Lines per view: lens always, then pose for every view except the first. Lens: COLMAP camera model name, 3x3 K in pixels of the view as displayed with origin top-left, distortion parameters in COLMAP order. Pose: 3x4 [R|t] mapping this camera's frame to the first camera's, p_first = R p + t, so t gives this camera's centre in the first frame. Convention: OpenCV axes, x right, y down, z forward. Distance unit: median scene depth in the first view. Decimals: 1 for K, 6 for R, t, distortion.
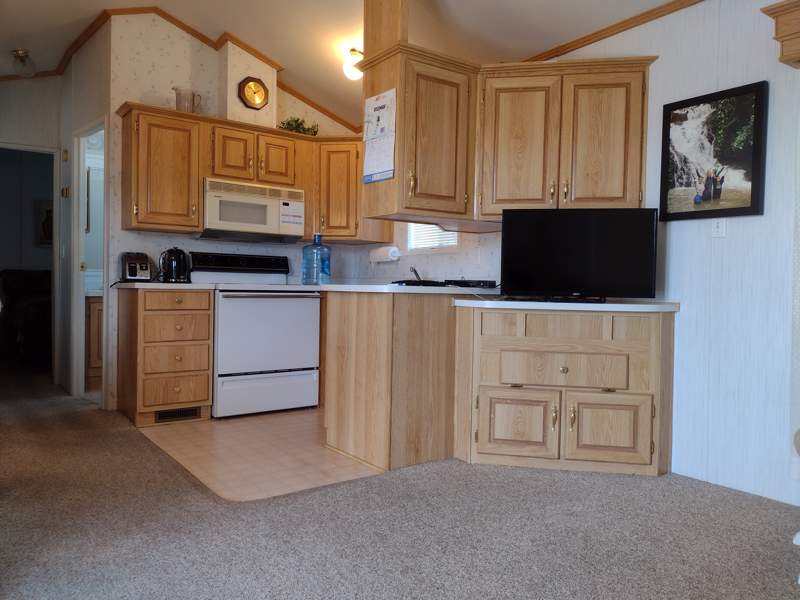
lens RADIAL K [[602.8, 0, 402.6], [0, 602.8, 298.6], [0, 0, 1]] dist [0.094164, -0.139853]
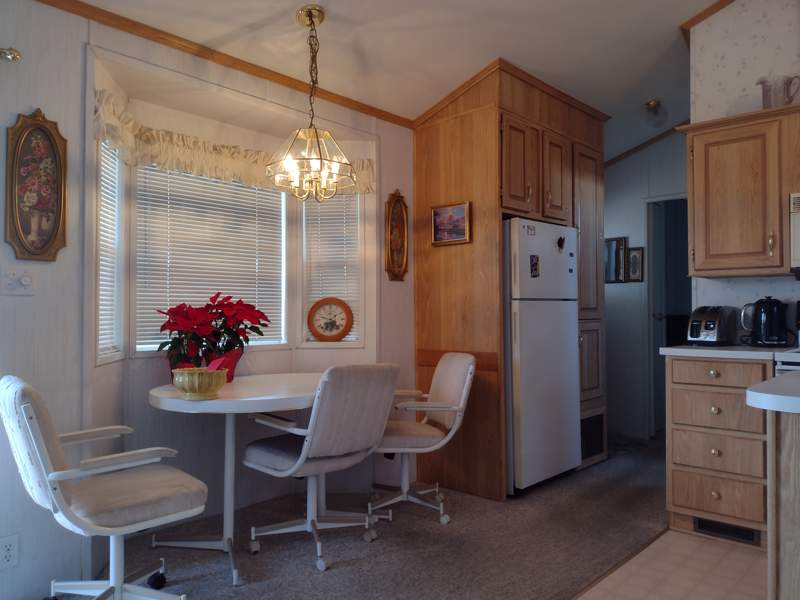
lens RADIAL K [[602.8, 0, 402.6], [0, 602.8, 298.6], [0, 0, 1]] dist [0.094164, -0.139853]
pose [[0.202912, -0.037857, -0.978465, 0.270241], [-0.014032, 0.999037, -0.041563, -0.048698], [0.979096, 0.022163, 0.202186, 0.460082]]
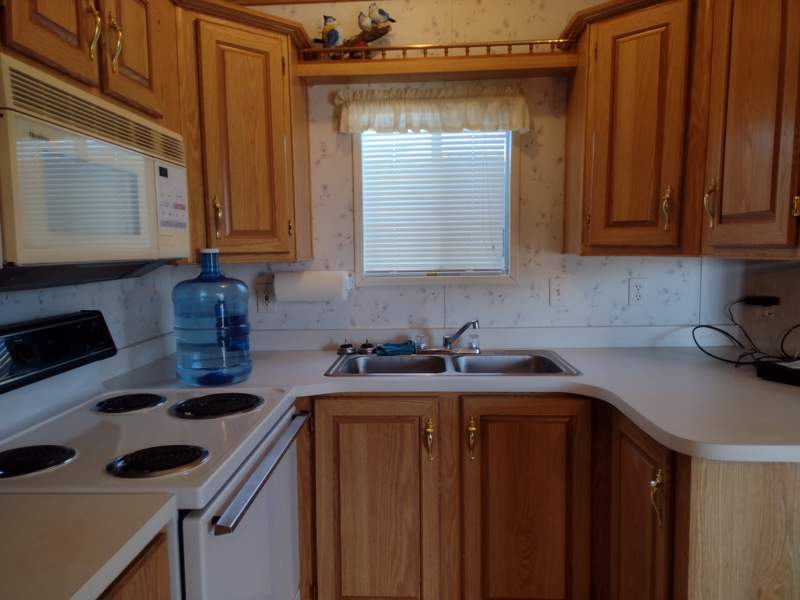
lens RADIAL K [[602.8, 0, 402.6], [0, 602.8, 298.6], [0, 0, 1]] dist [0.094164, -0.139853]
pose [[0.617697, -0.090665, 0.781172, -0.448203], [0.039522, 0.995656, 0.084307, -0.123231], [-0.785423, -0.021202, 0.618597, 0.774598]]
